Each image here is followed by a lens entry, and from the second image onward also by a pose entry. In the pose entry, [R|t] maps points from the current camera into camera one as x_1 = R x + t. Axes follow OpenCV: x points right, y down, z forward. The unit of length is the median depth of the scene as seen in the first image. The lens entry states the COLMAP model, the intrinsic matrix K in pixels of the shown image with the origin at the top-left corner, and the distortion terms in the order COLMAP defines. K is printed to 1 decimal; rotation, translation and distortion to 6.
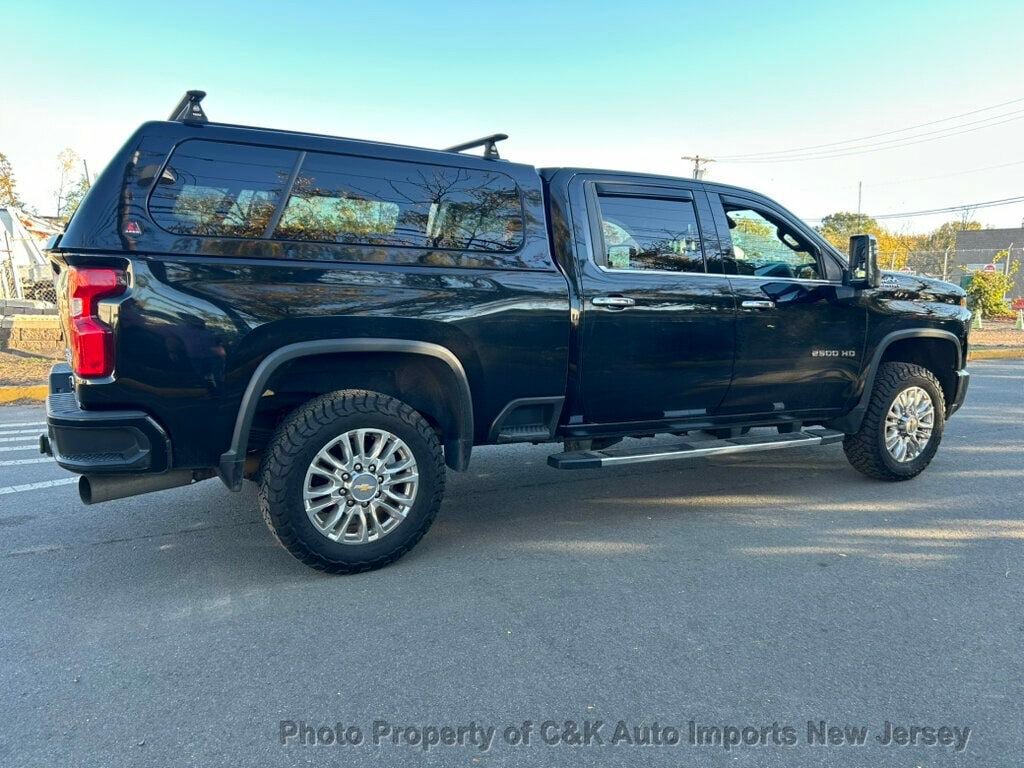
lens RADIAL K [[770.7, 0, 509.5], [0, 770.7, 383.7], [0, 0, 1]] dist [0.053651, -0.062037]
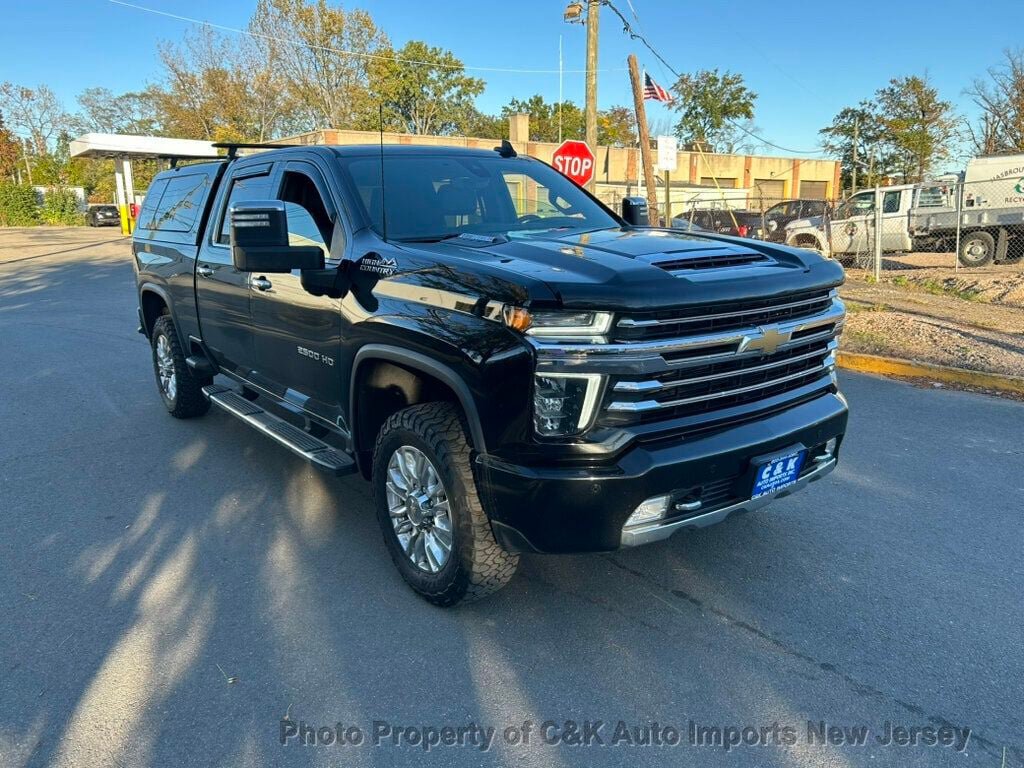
lens RADIAL K [[770.7, 0, 509.3], [0, 770.7, 393.6], [0, 0, 1]] dist [0.053651, -0.062037]
pose [[0.134761, 0.201973, -0.970076, 1.606257], [-0.113831, 0.975680, 0.187326, -0.225743], [0.984318, 0.085181, 0.154474, 1.451050]]
